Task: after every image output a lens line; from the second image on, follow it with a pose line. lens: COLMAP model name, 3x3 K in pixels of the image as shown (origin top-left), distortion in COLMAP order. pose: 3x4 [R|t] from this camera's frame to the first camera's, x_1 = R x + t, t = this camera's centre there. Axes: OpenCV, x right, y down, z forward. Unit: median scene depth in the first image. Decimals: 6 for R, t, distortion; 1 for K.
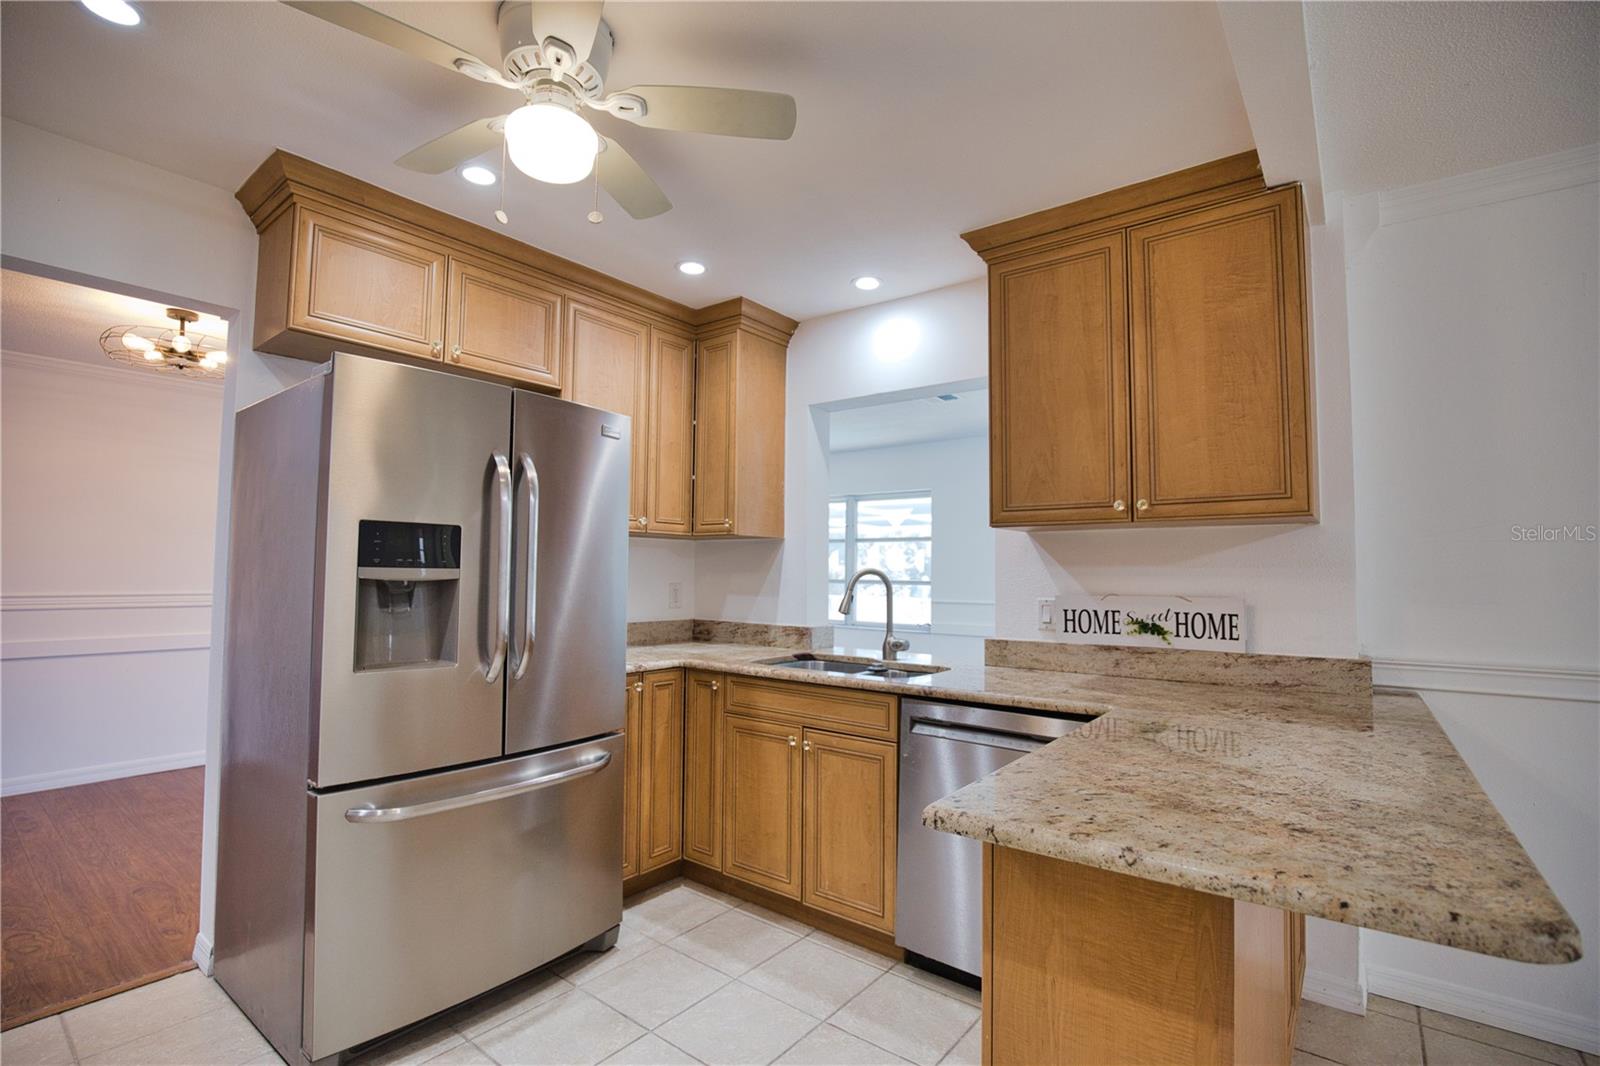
lens RADIAL K [[730.9, 0, 805.8], [0, 730.9, 537.5], [0, 0, 1]] dist [-0.036848, 0.005206]
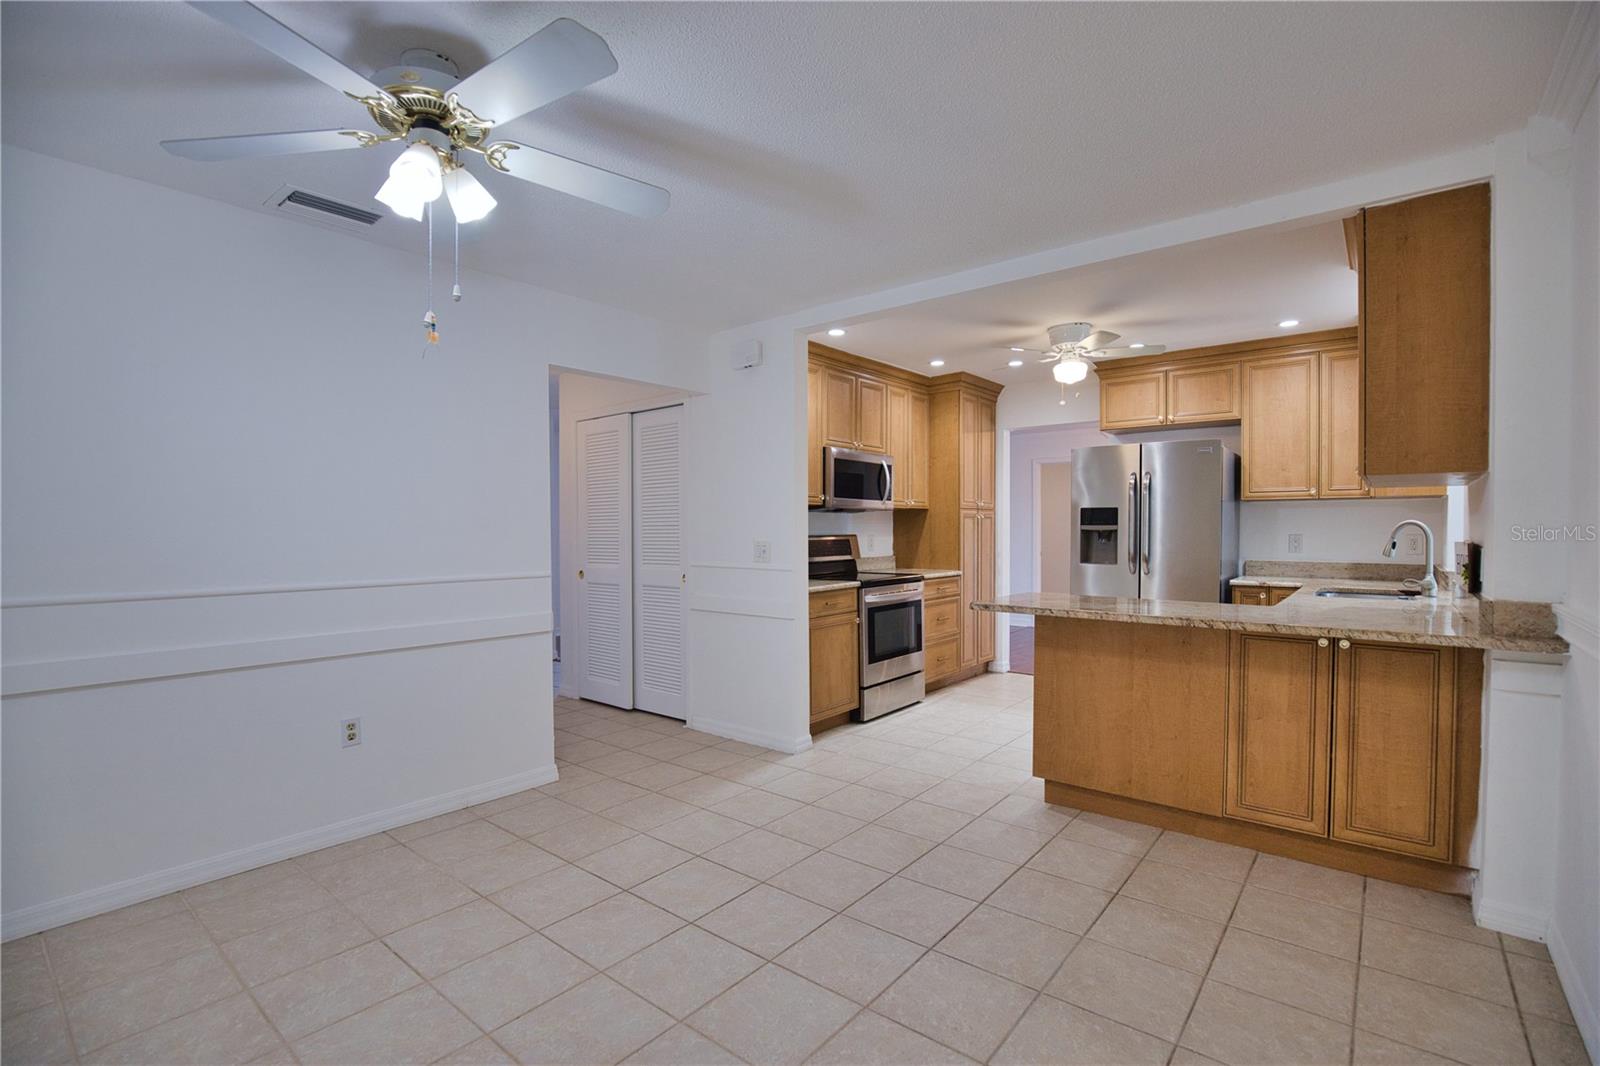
lens RADIAL K [[730.9, 0, 805.8], [0, 730.9, 537.5], [0, 0, 1]] dist [-0.036848, 0.005206]
pose [[-0.021923, 0.005138, -0.999746, 1.497975], [0.051242, 0.998678, 0.004009, 0.015522], [0.998446, -0.051141, -0.022158, 0.010920]]
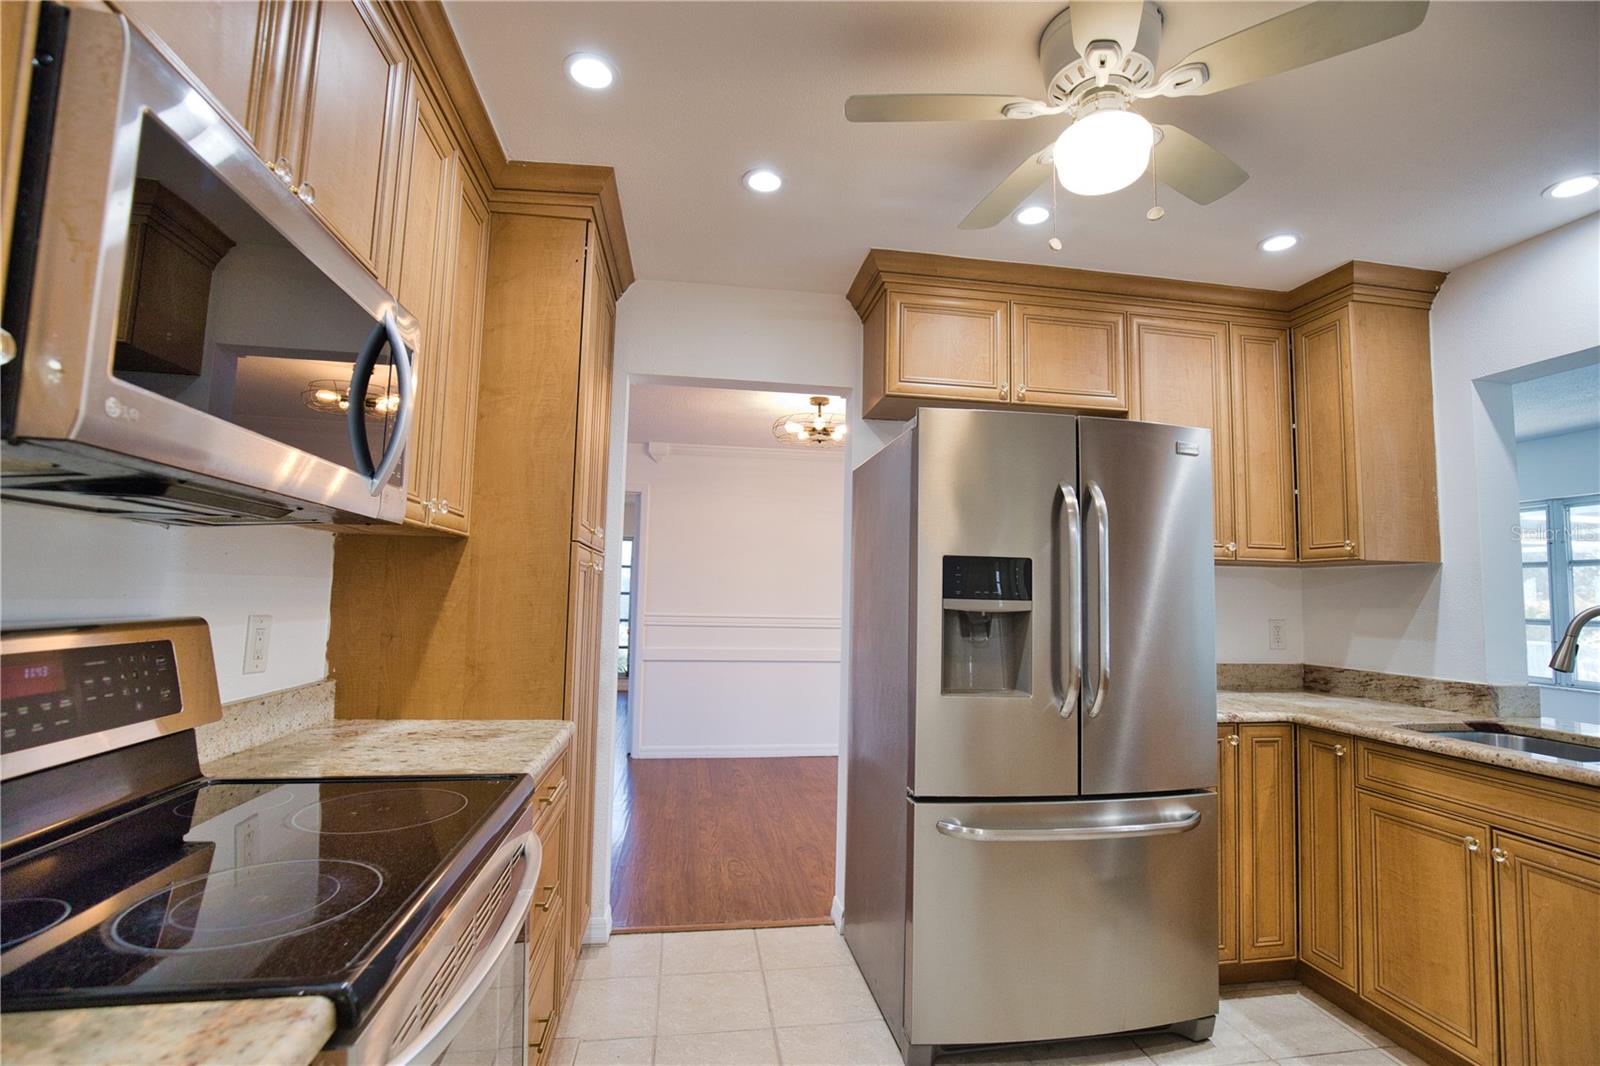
lens RADIAL K [[730.9, 0, 805.8], [0, 730.9, 537.5], [0, 0, 1]] dist [-0.036848, 0.005206]
pose [[0.731574, -0.047334, -0.680117, -0.010814], [0.017977, 0.998579, -0.050161, 0.000049], [0.681525, 0.024470, 0.731385, 0.032800]]
